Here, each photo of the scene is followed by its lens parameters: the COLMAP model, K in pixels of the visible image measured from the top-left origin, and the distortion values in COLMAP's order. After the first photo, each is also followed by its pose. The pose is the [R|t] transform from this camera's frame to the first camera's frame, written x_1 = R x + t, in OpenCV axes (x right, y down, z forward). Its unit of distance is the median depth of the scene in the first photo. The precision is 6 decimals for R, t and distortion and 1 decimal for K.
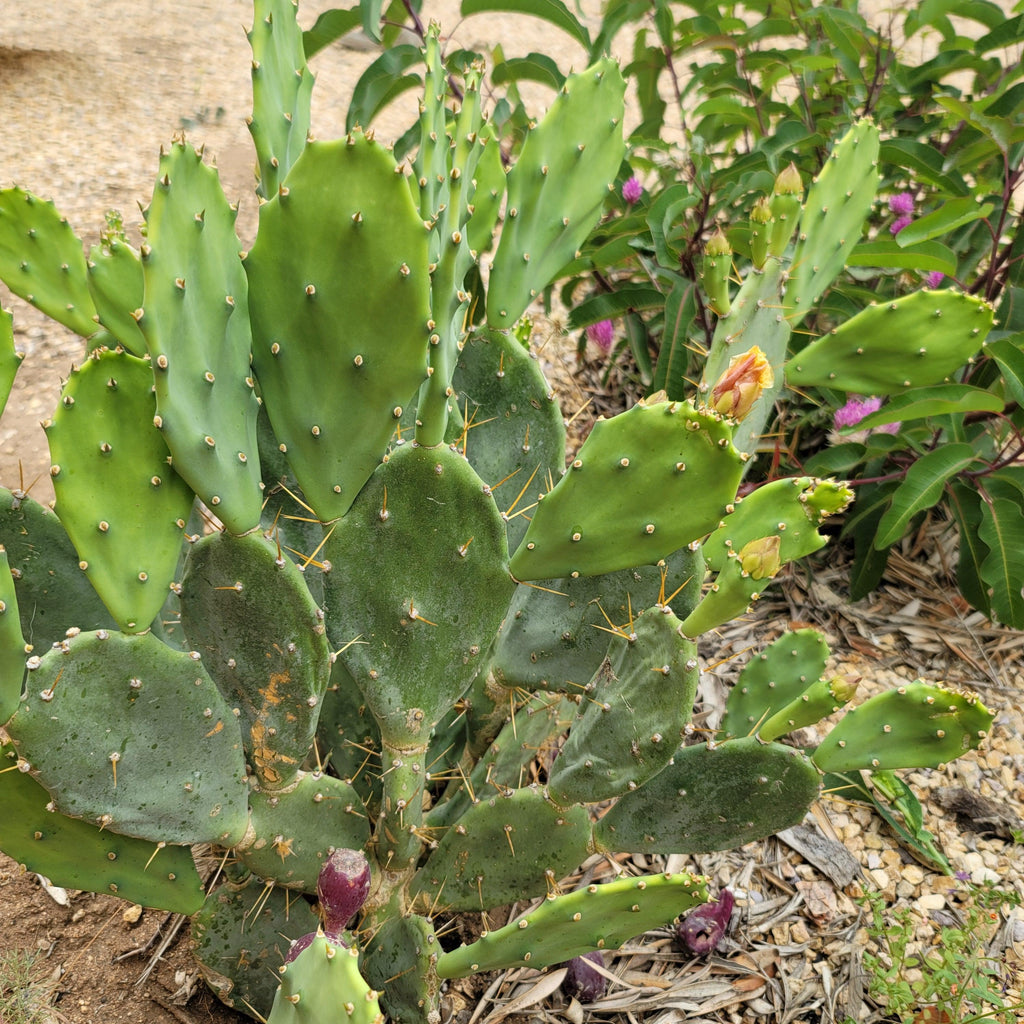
lens RADIAL K [[991.3, 0, 503.8], [0, 991.3, 501.4], [0, 0, 1]] dist [-0.009684, 0.070608]
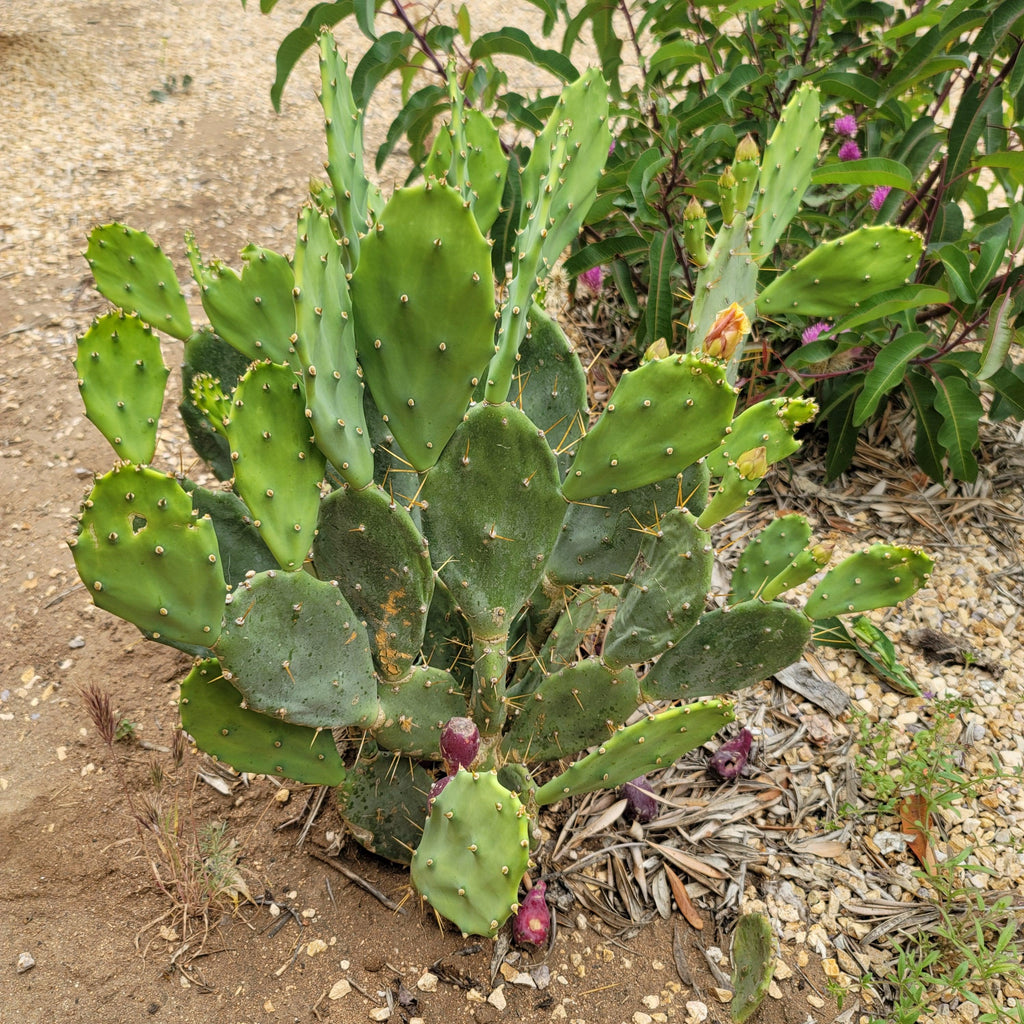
lens RADIAL K [[1003.8, 0, 512.0], [0, 1003.8, 512.0], [0, 0, 1]] dist [0.029089, -0.005818]
pose [[0.993708, -0.109319, 0.024383, -0.080907], [0.106738, 0.990238, 0.089641, -0.026825], [-0.033944, -0.086475, 0.995676, -0.270386]]
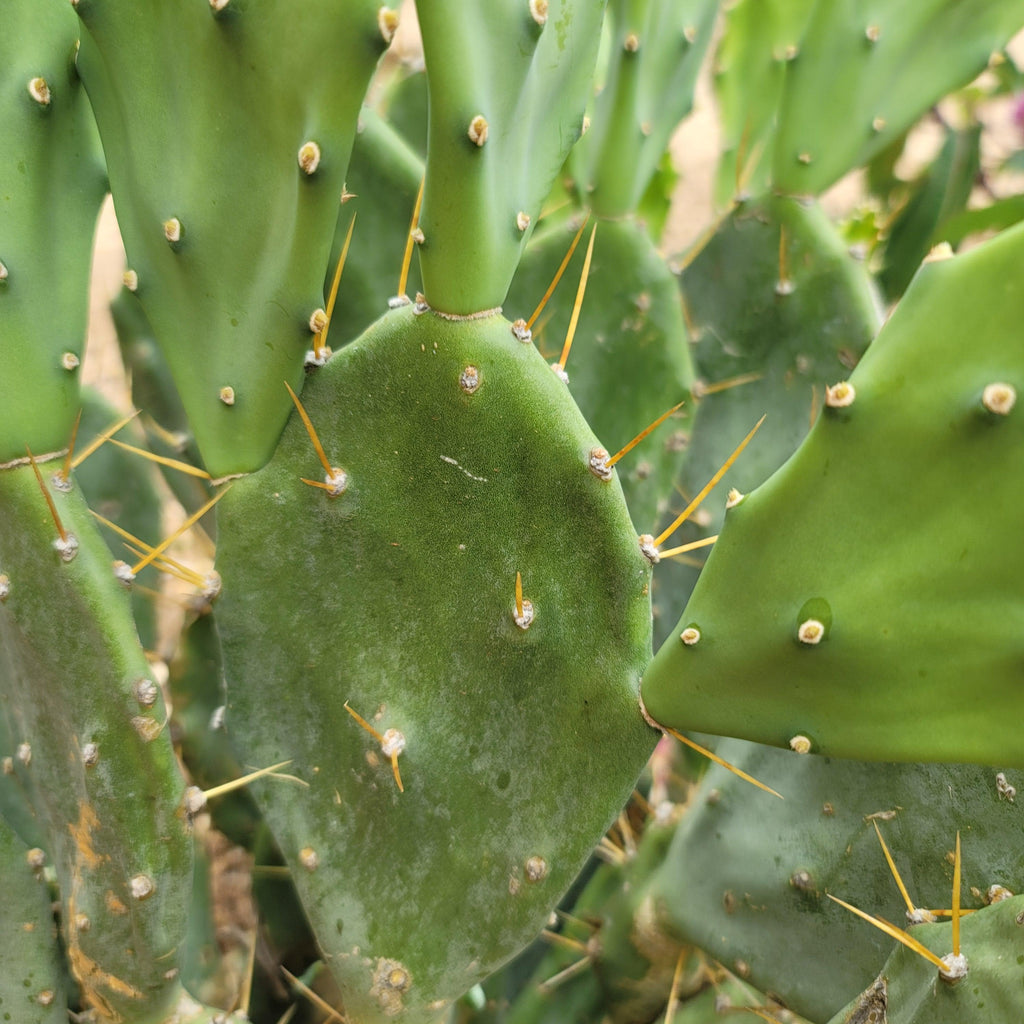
lens RADIAL K [[1045.1, 0, 530.8], [0, 1045.1, 515.9], [0, 0, 1]] dist [-0.008239, 0.002378]
pose [[0.924703, 0.167645, -0.341789, 0.079591], [-0.192662, 0.980435, -0.040347, 0.023432], [0.328338, 0.103159, 0.938910, 0.513715]]
